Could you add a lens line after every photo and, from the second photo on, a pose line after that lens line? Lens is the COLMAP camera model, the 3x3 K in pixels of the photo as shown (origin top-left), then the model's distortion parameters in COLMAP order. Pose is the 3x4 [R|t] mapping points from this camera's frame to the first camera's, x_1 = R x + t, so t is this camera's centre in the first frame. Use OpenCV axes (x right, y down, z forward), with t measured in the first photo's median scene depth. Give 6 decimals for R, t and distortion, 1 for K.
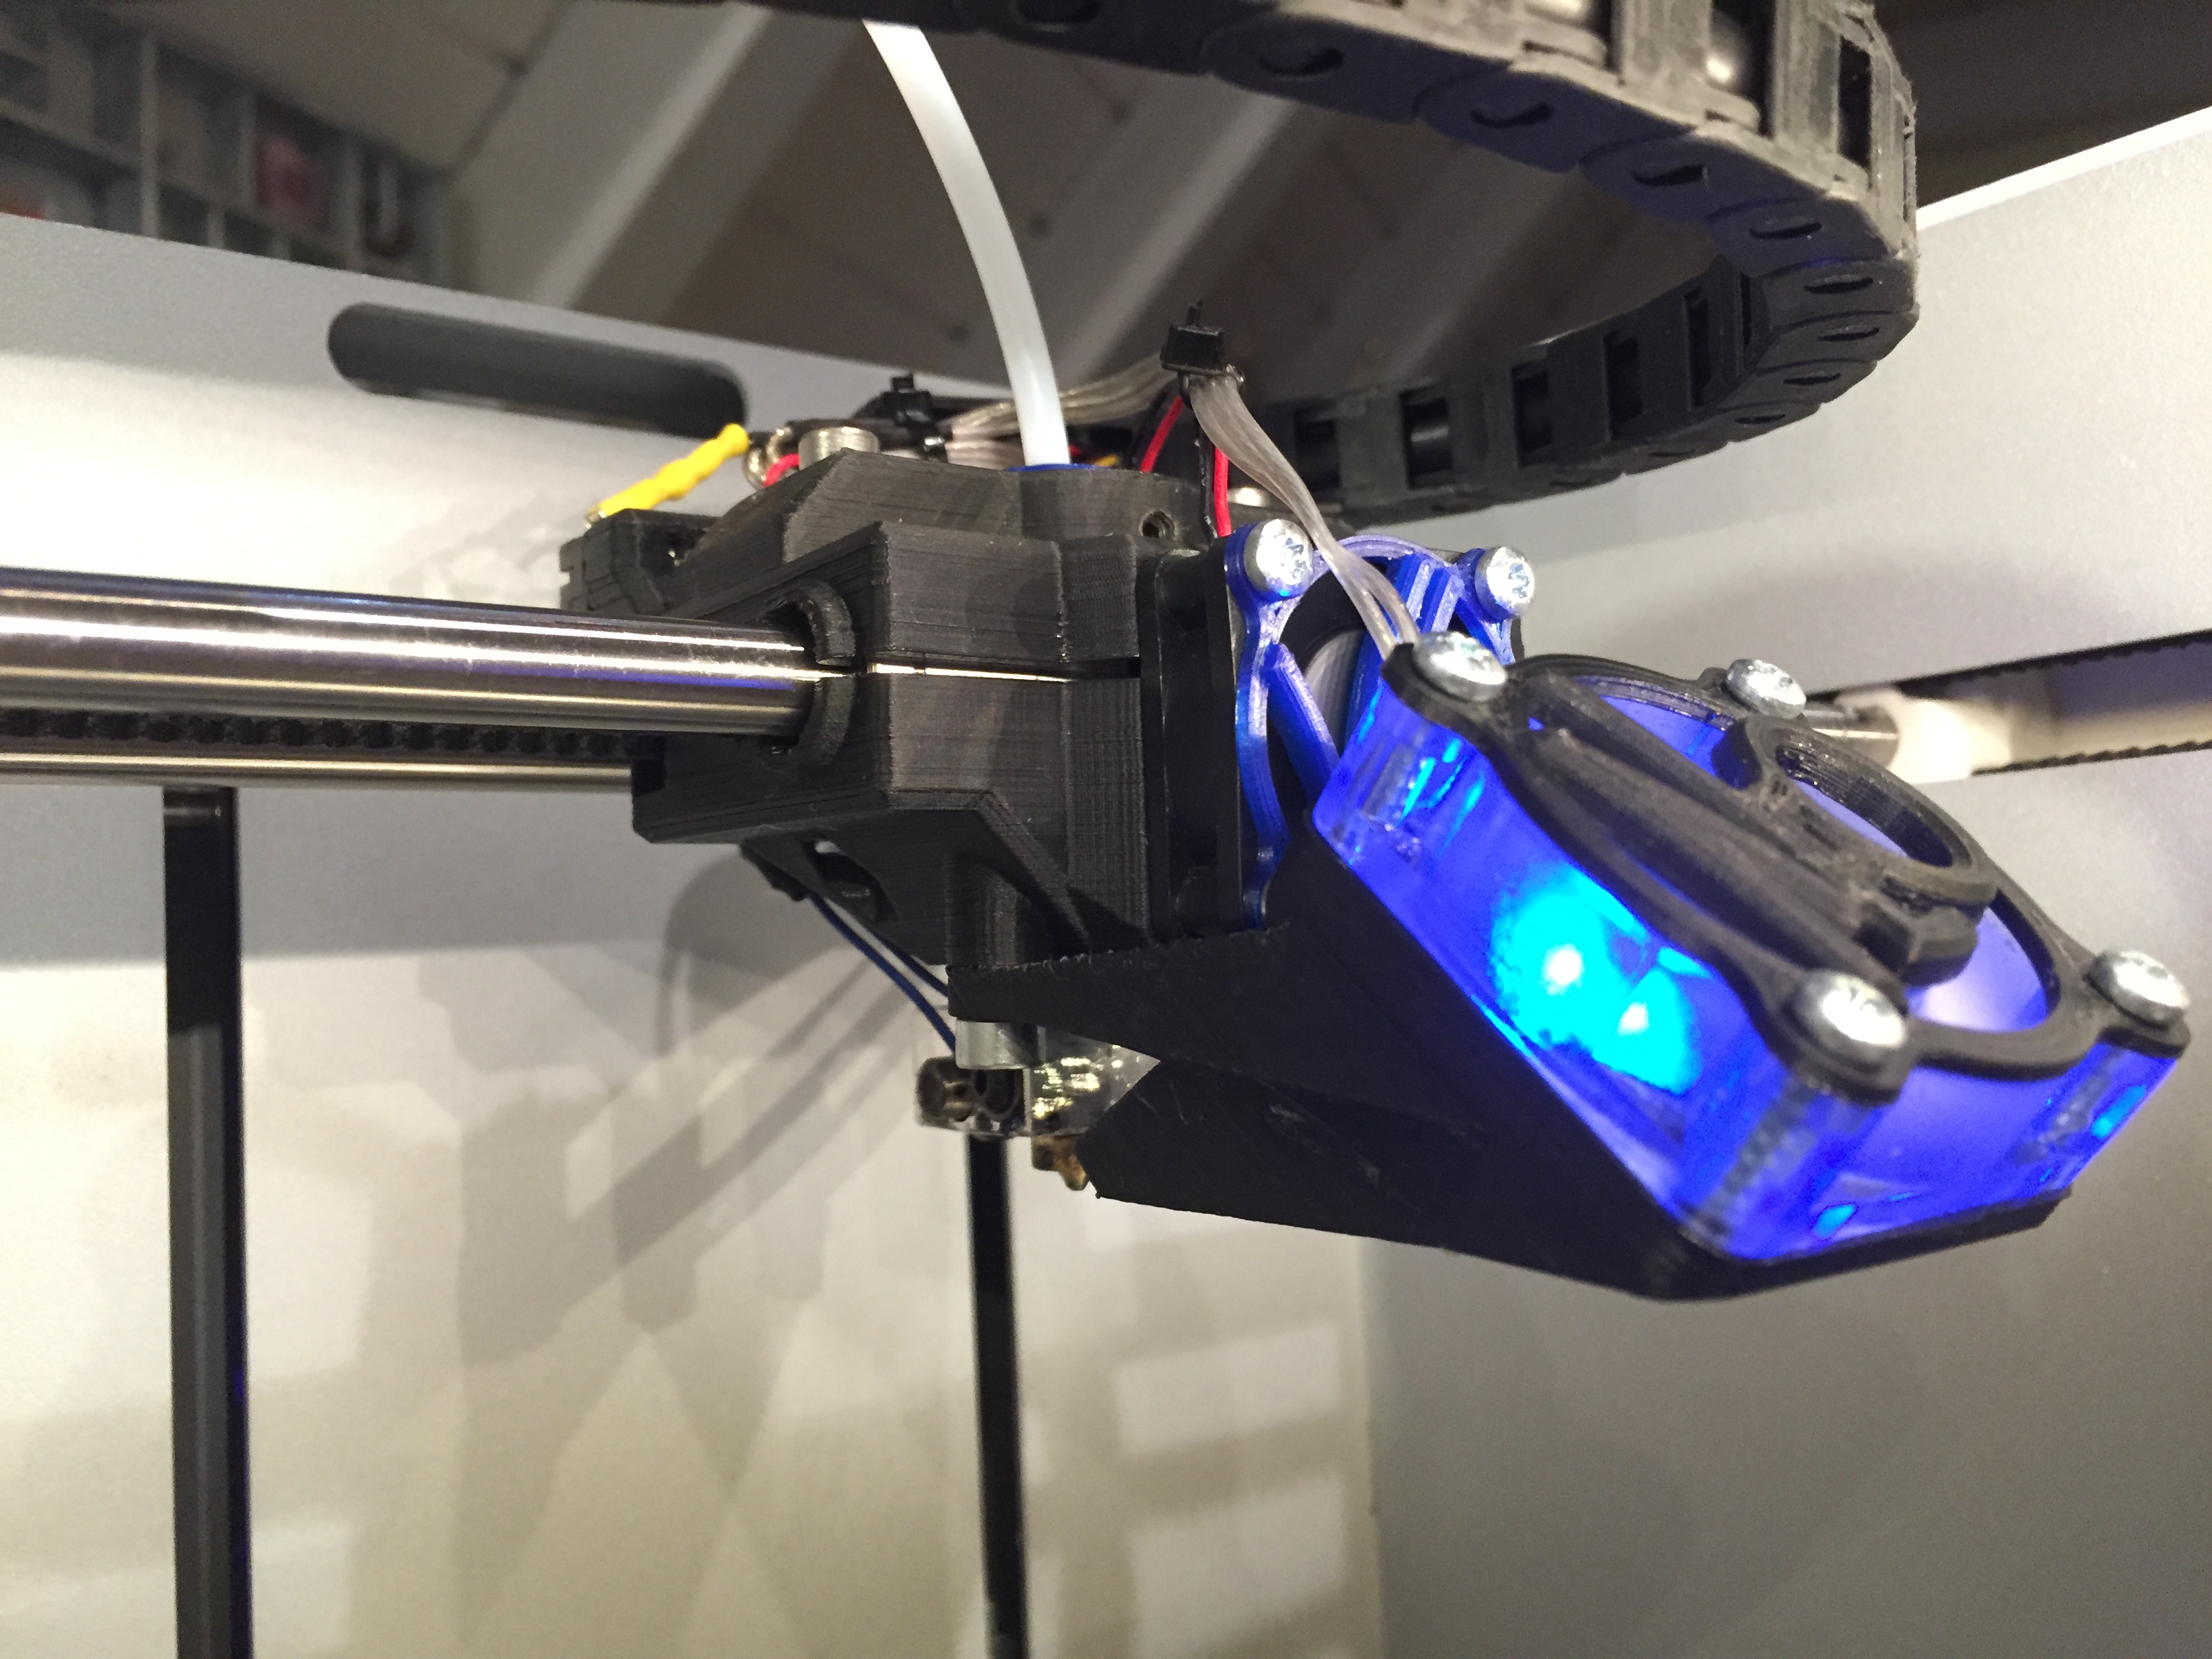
lens RADIAL K [[1992.2, 0, 1099.7], [0, 1992.2, 849.6], [0, 0, 1]] dist [0.050028, -0.109308]
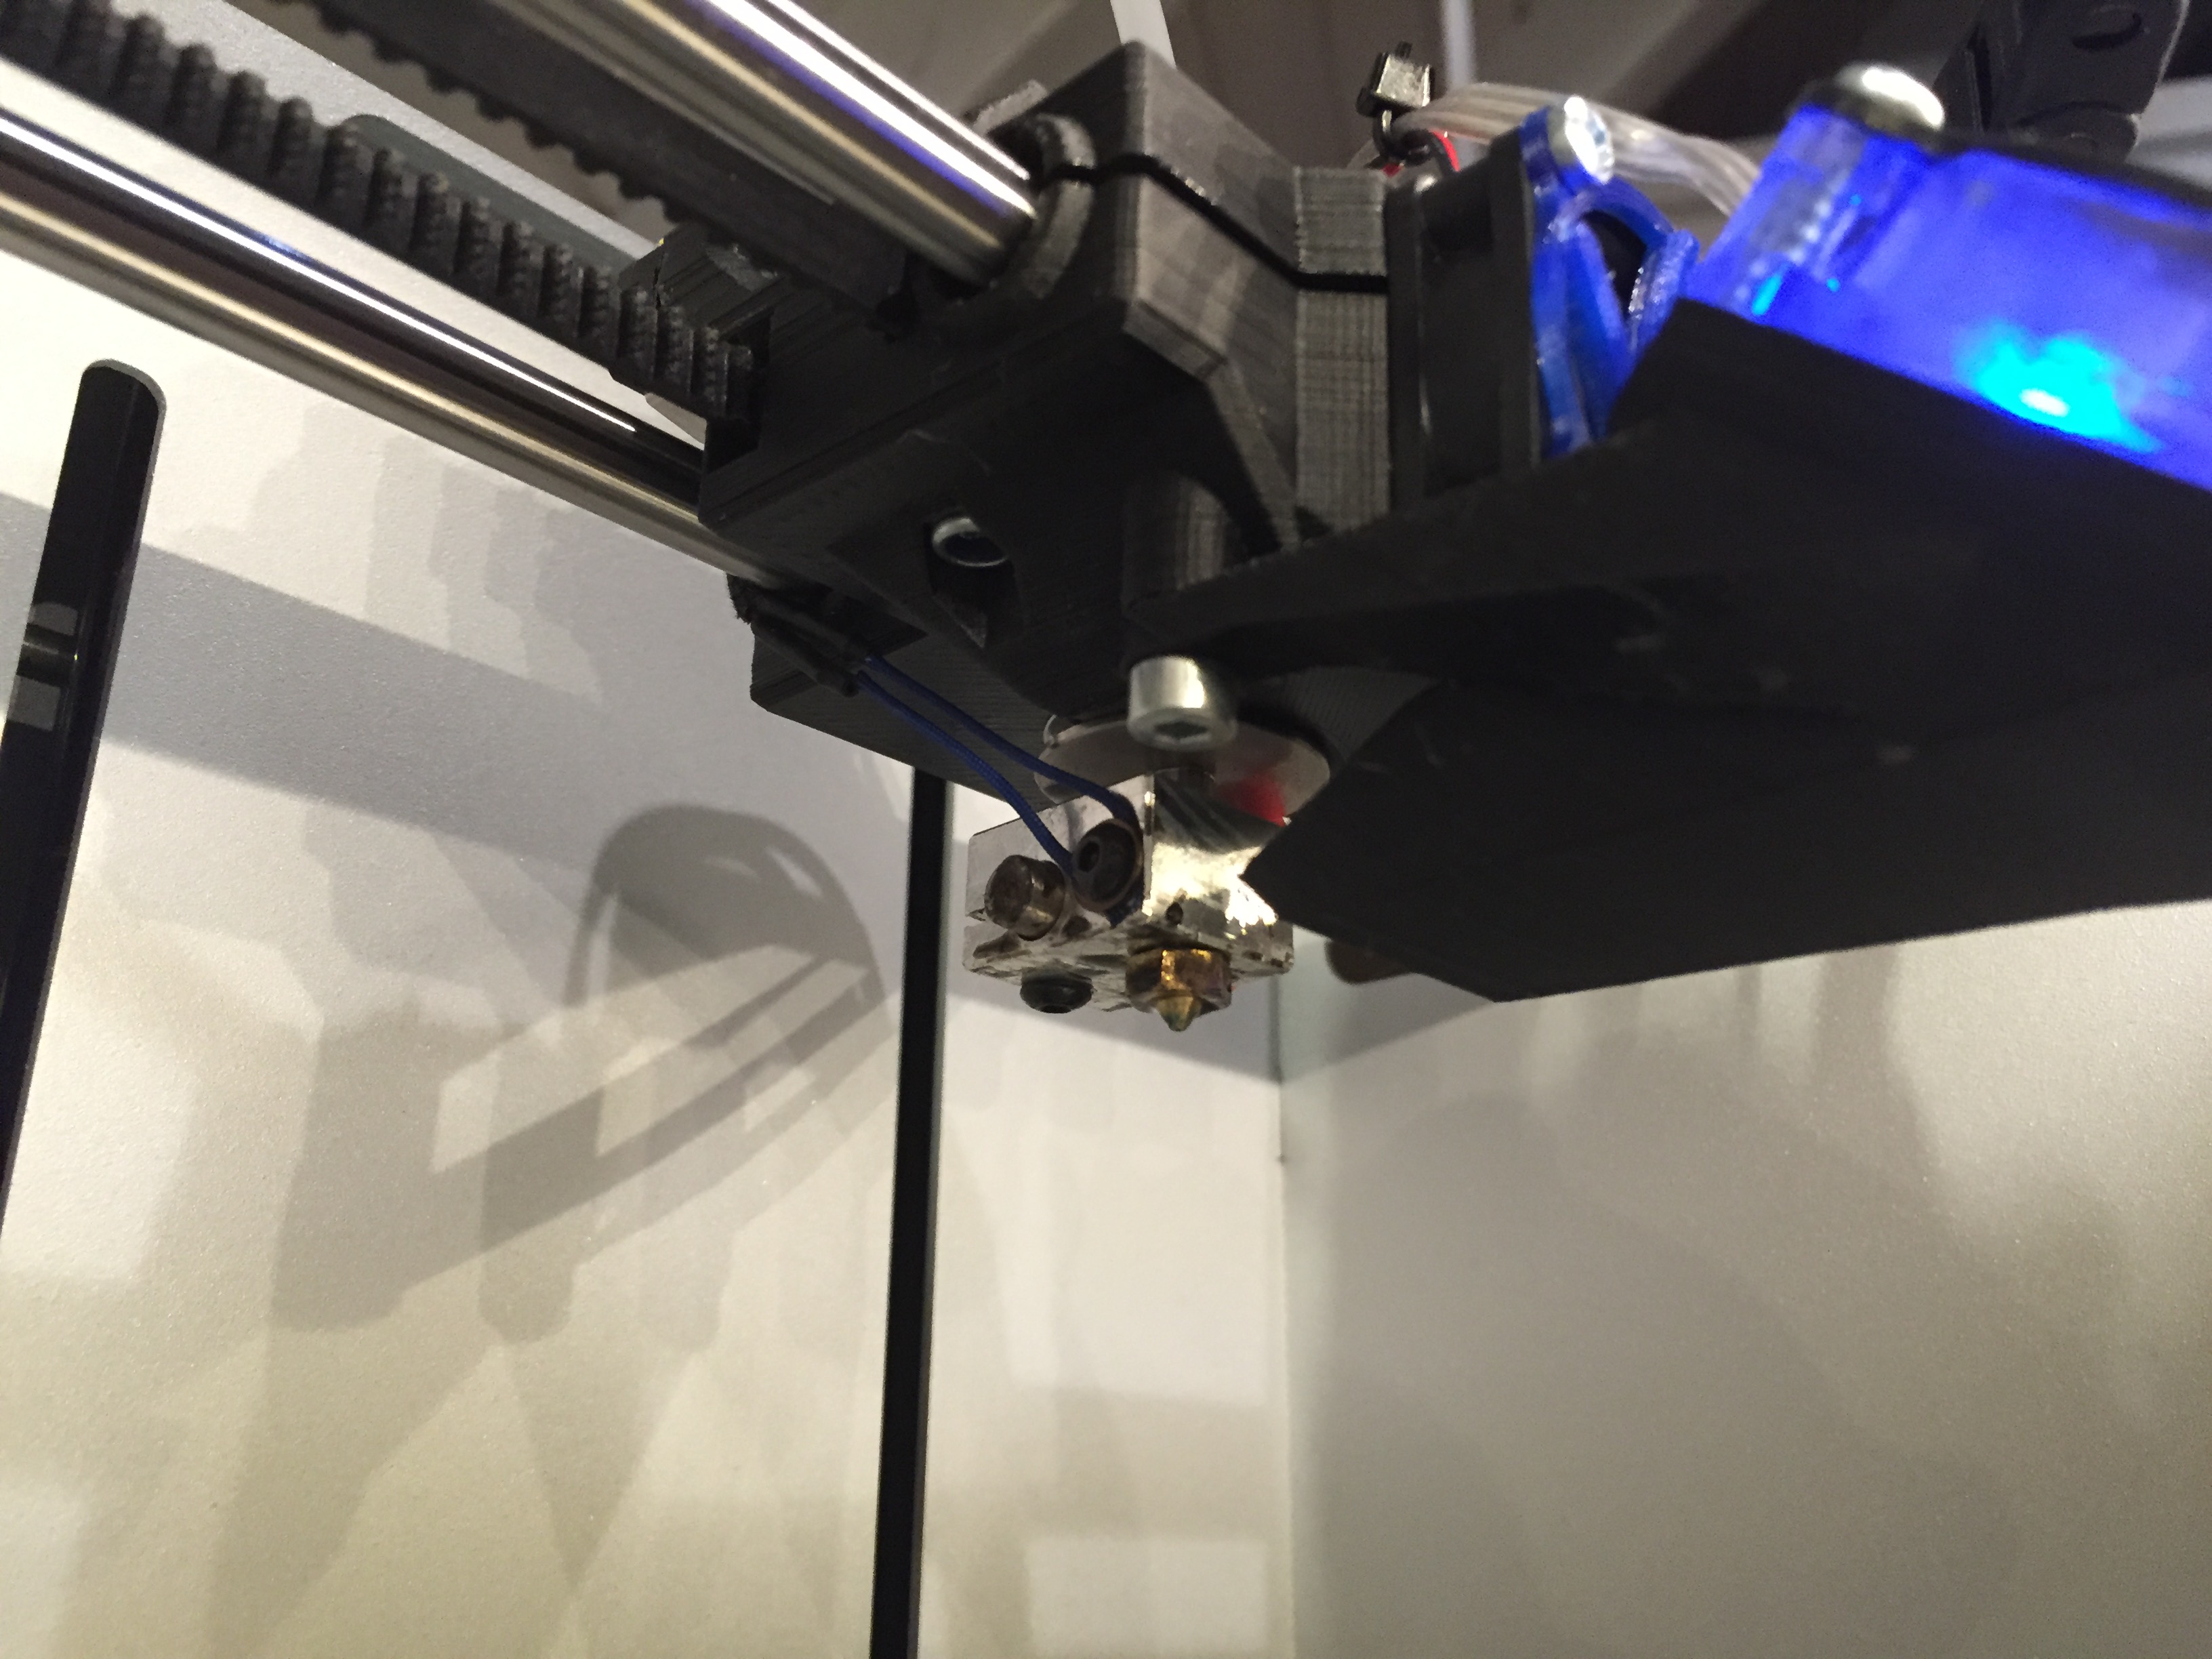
lens RADIAL K [[1992.2, 0, 1125.5], [0, 1992.2, 825.3], [0, 0, 1]] dist [0.050028, -0.109308]
pose [[0.982651, 0.117286, 0.143671, -0.124003], [-0.071640, 0.954563, -0.289269, 0.257347], [-0.171070, 0.273958, 0.946405, 0.169304]]
